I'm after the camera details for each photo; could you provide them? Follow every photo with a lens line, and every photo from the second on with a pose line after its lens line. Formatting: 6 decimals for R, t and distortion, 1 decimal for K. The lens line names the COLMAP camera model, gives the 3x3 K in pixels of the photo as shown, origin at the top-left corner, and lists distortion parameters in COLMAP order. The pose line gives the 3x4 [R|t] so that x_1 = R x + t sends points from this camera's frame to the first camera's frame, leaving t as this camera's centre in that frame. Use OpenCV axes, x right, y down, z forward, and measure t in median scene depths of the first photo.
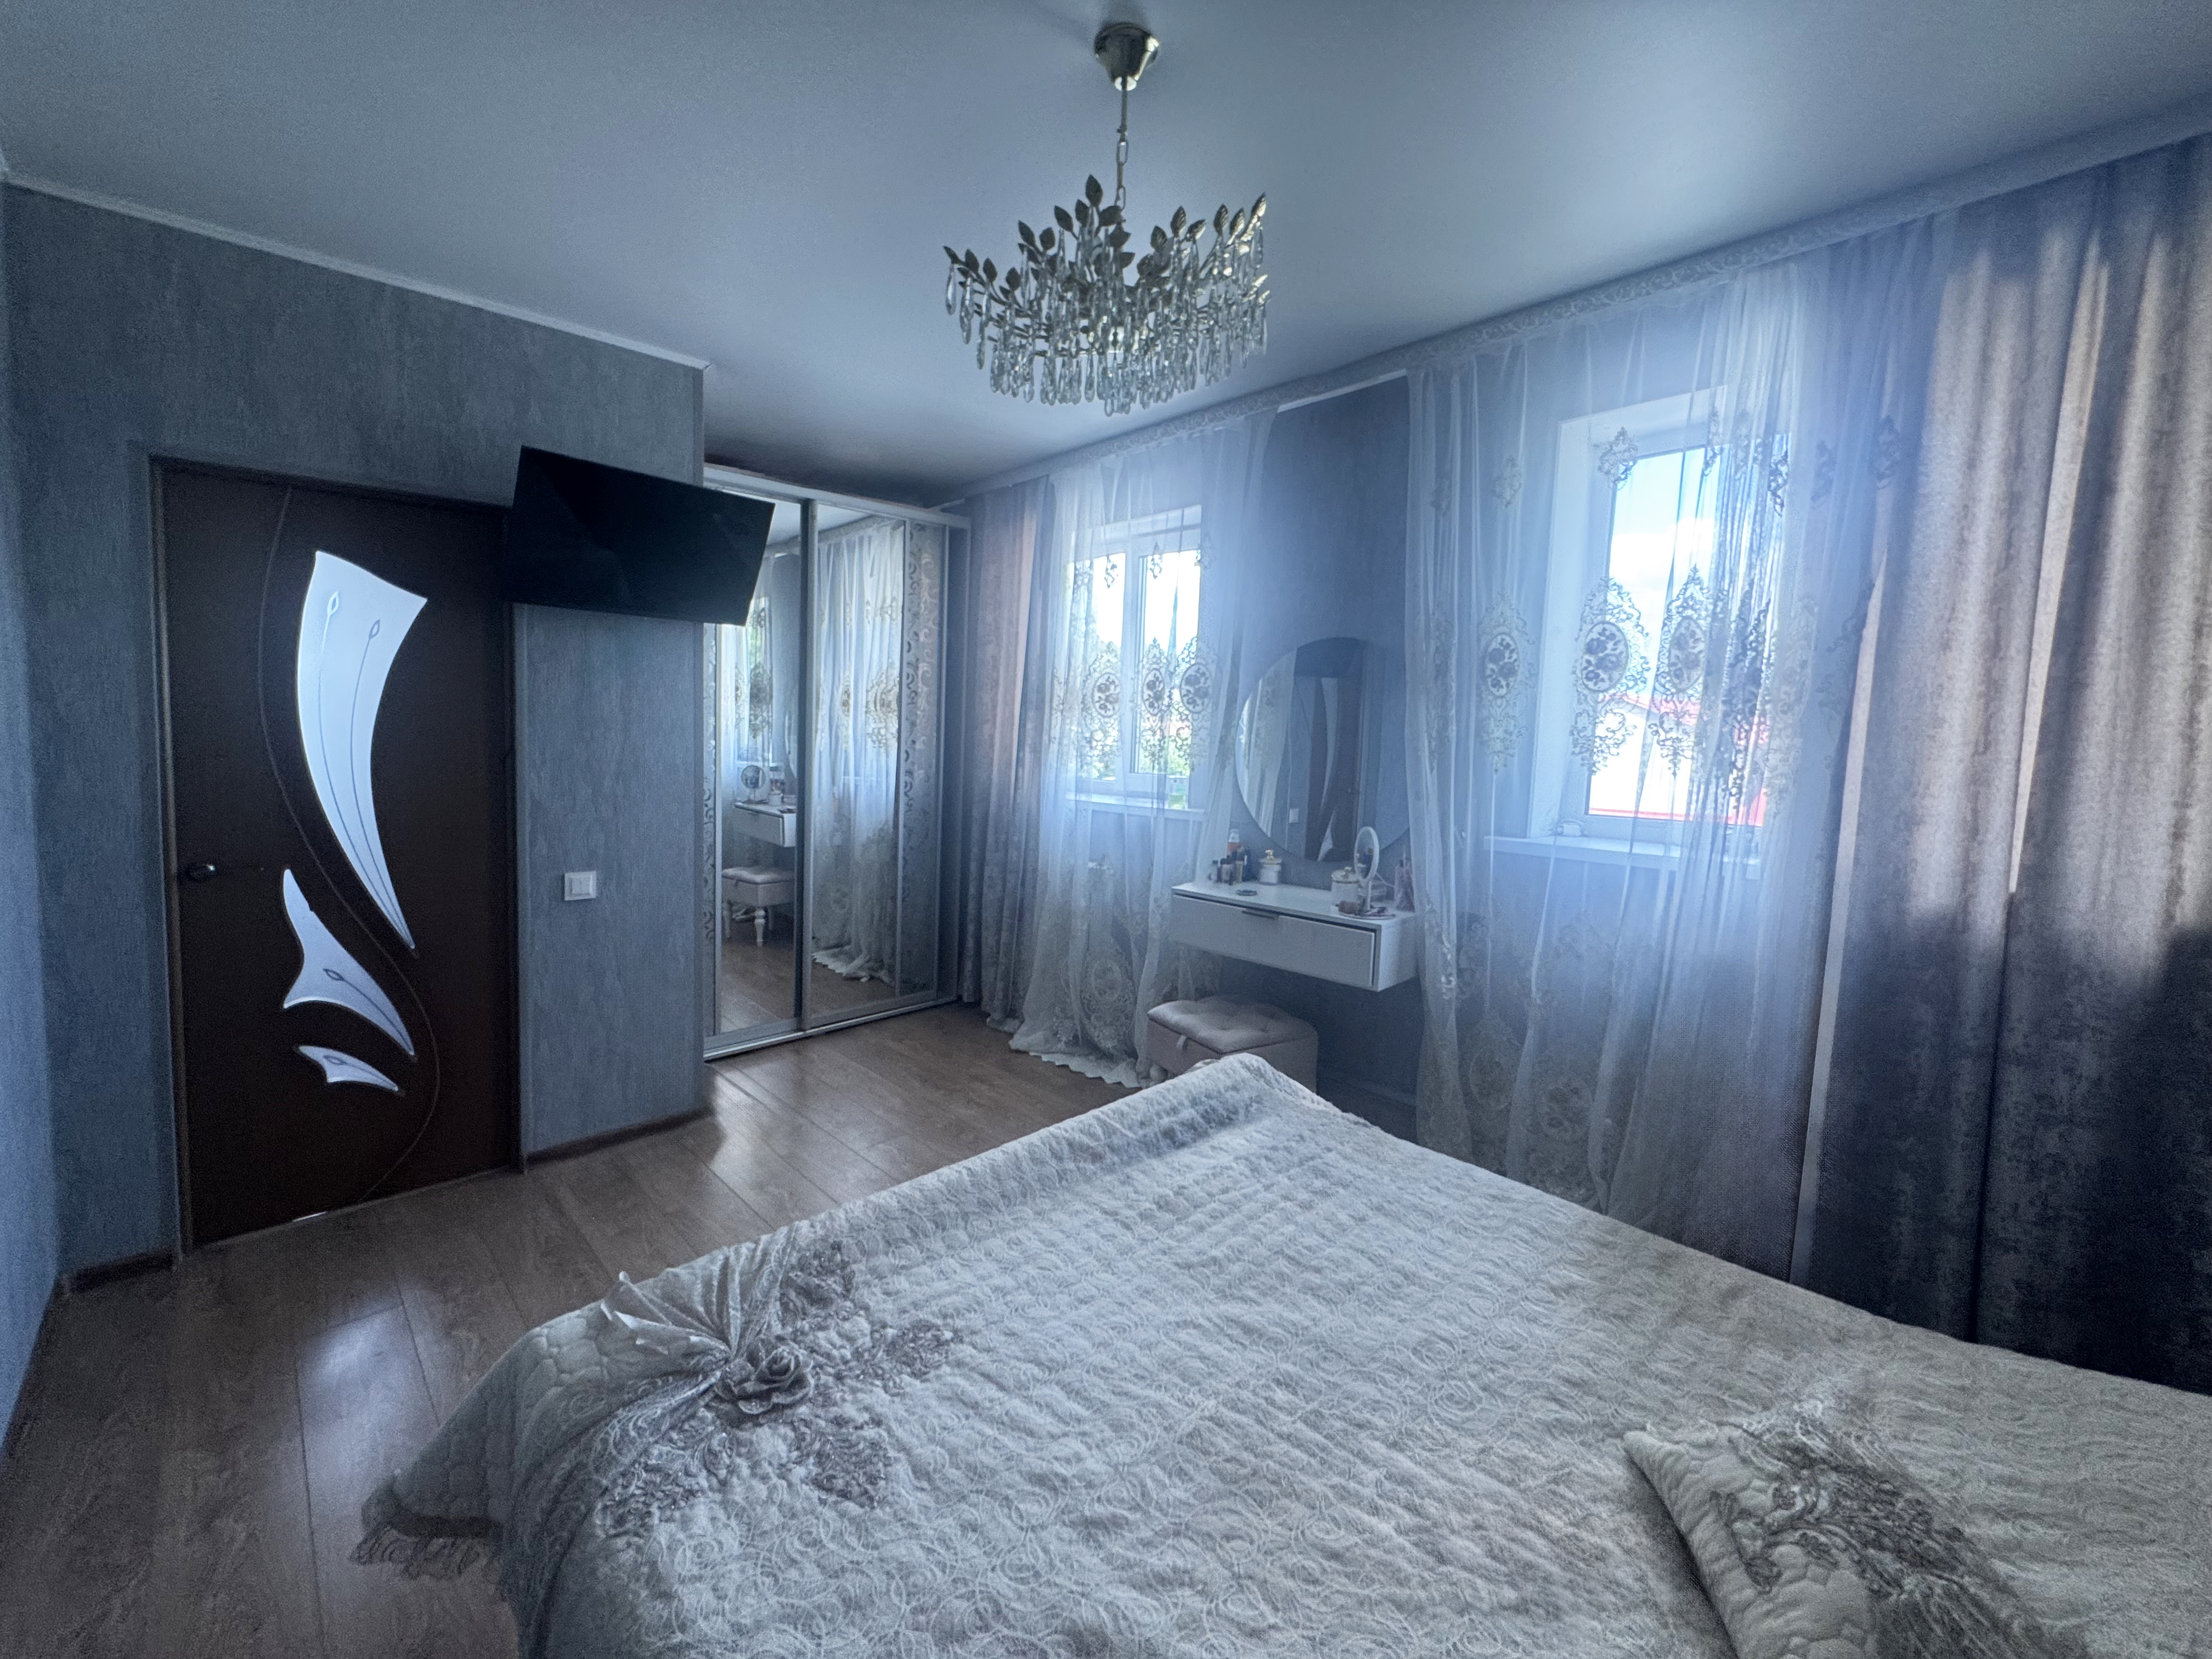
lens RADIAL K [[895.8, 0, 1098.8], [0, 895.8, 783.4], [0, 0, 1]] dist [0.000111, 0.000707]
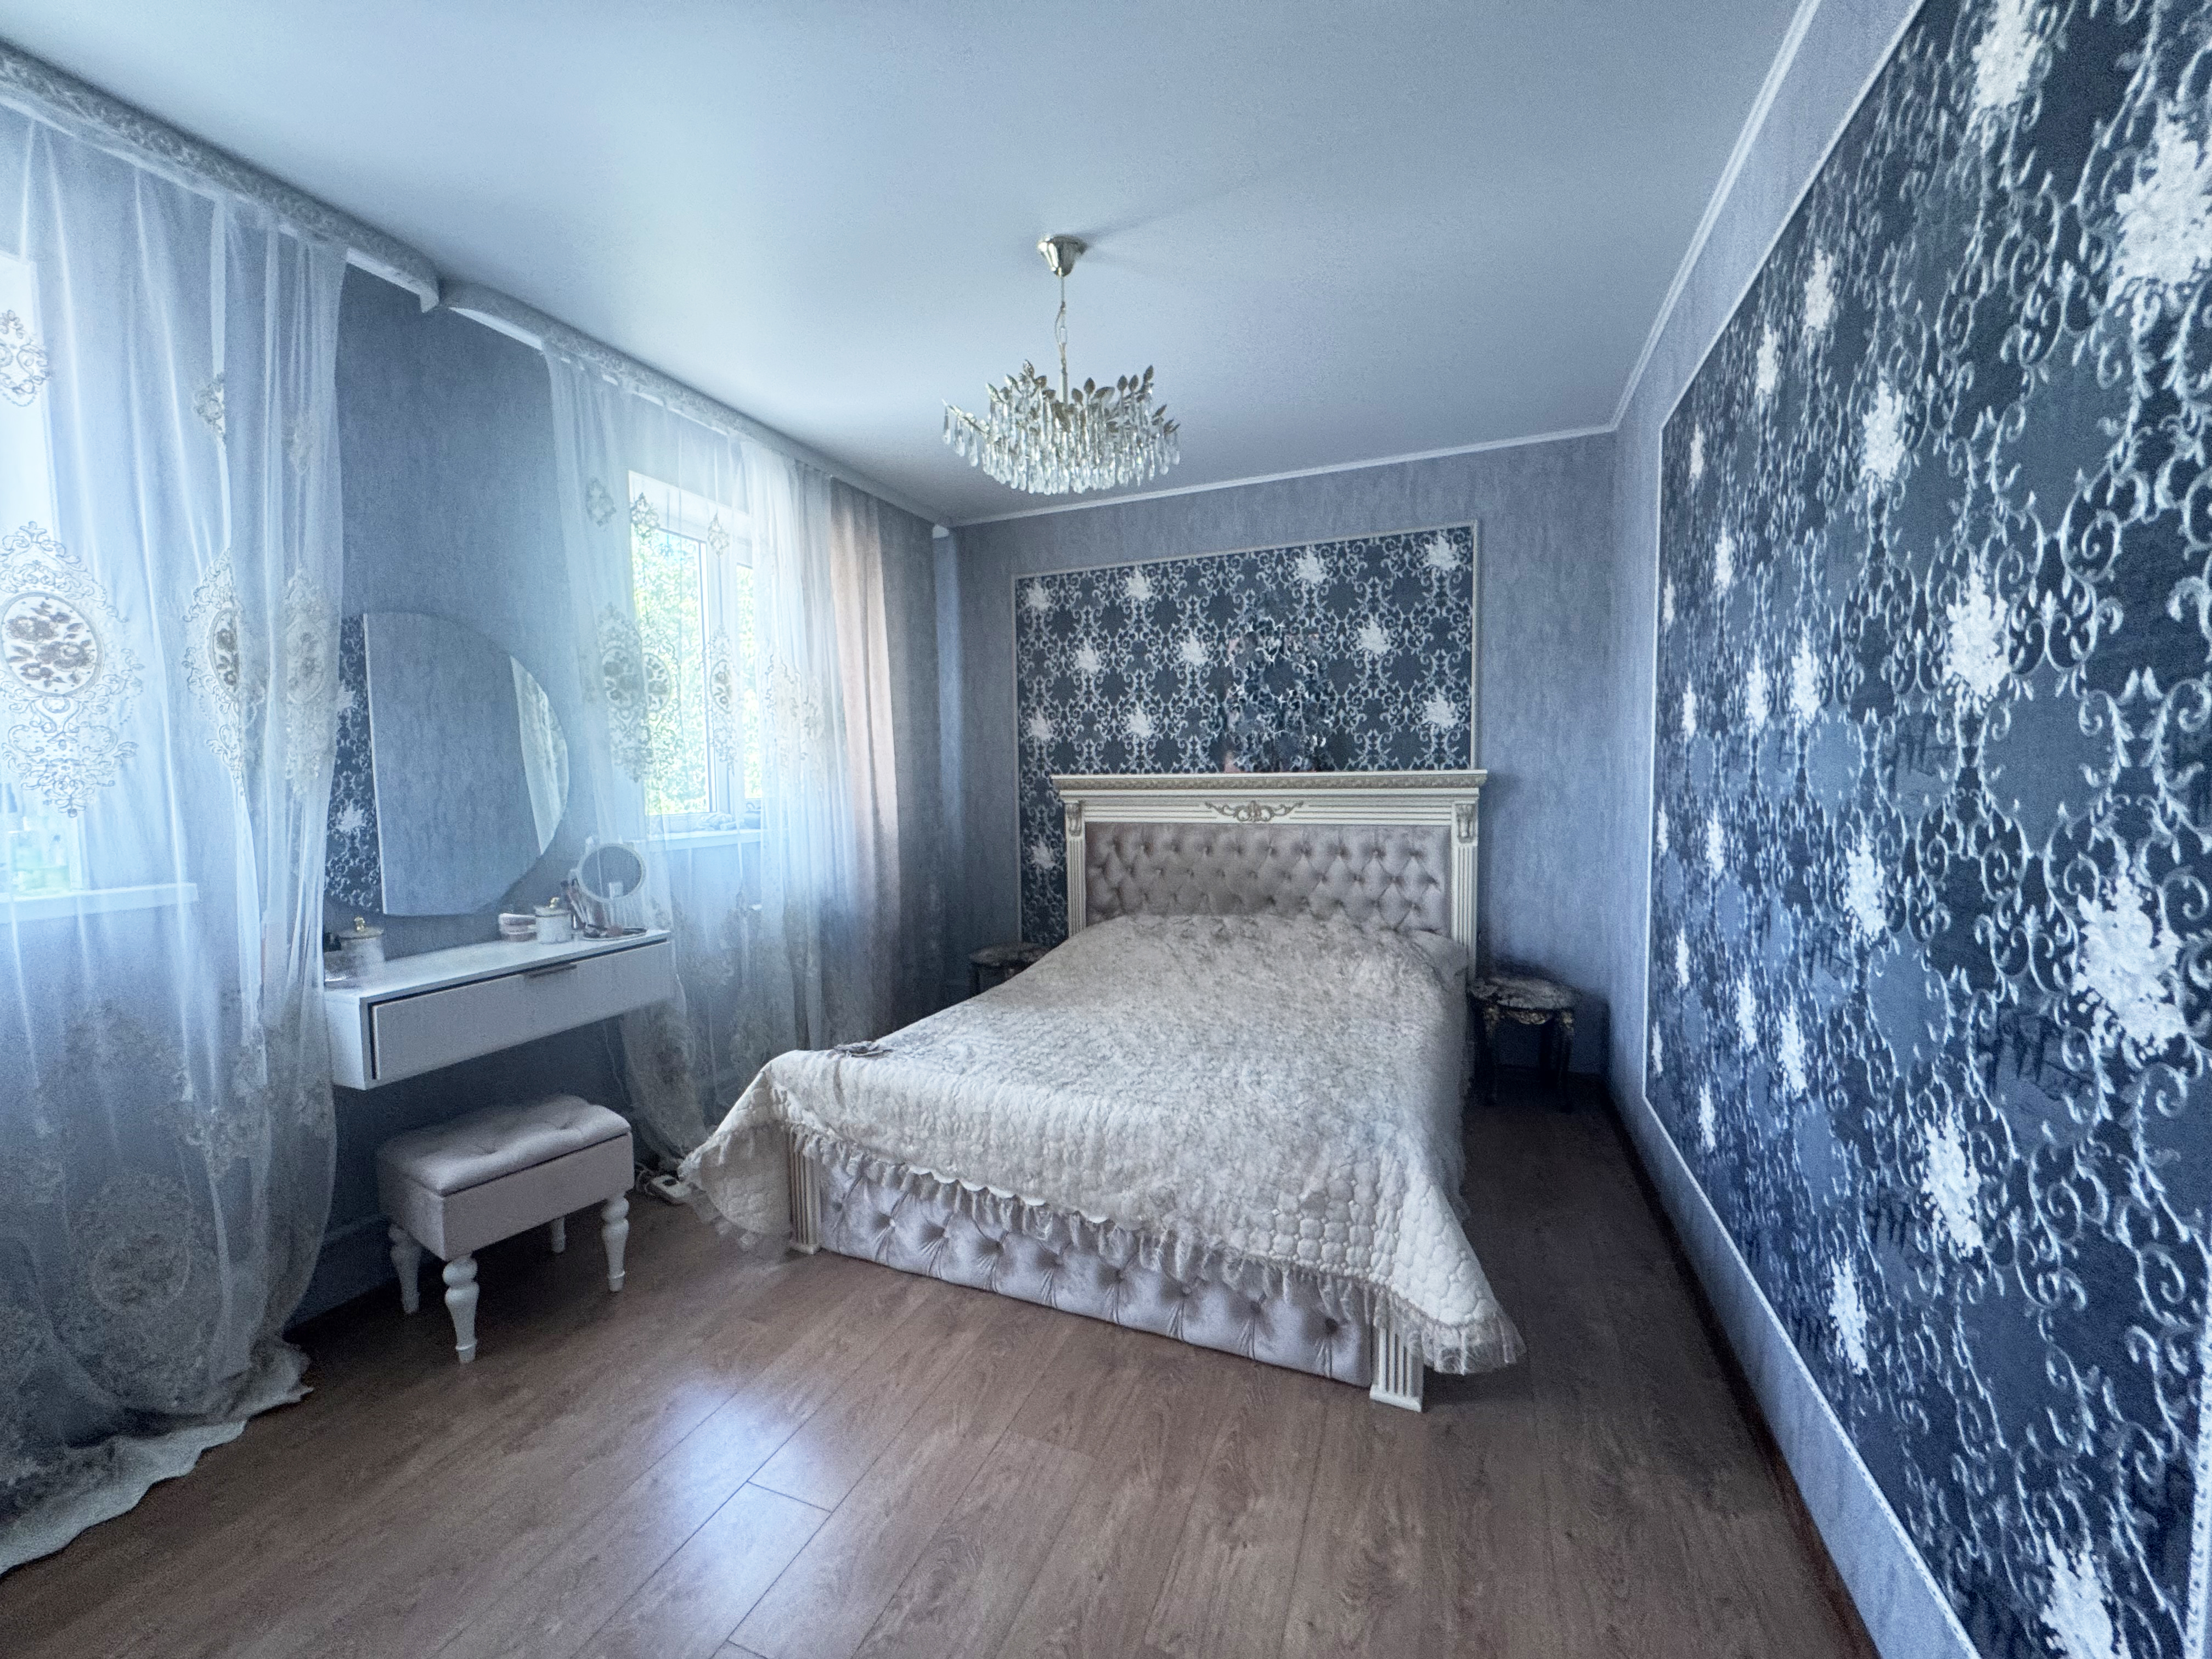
lens RADIAL K [[884.1, 0, 1106.0], [0, 884.1, 829.5], [0, 0, 1]] dist [-0.001276, 0.000594]
pose [[-0.417449, -0.068392, 0.906123, -0.764571], [0.061797, 0.992718, 0.103398, -0.028233], [-0.906597, 0.099159, -0.410183, 0.921888]]
